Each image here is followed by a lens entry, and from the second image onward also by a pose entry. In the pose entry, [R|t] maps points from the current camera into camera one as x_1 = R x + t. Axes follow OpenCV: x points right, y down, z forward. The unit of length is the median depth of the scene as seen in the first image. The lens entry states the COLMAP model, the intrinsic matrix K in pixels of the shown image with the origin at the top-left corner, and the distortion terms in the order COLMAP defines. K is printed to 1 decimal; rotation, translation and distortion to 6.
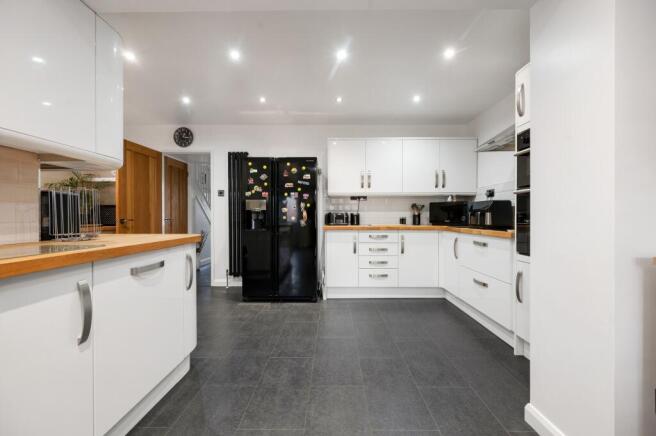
lens RADIAL K [[258.8, 0, 330.9], [0, 258.8, 216.9], [0, 0, 1]] dist [-0.000696, -0.000008]
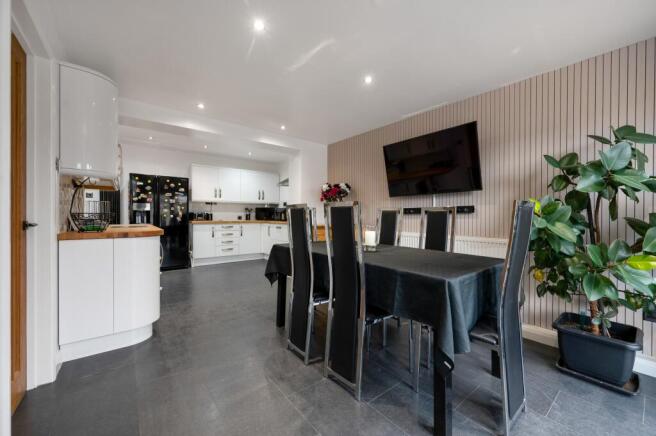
lens RADIAL K [[258.8, 0, 330.4], [0, 258.8, 215.6], [0, 0, 1]] dist [-0.000696, -0.000008]
pose [[0.779398, 0.004006, 0.626516, -0.356029], [-0.004853, 0.999988, -0.000356, -0.001541], [-0.626510, -0.002763, 0.779409, -0.760352]]
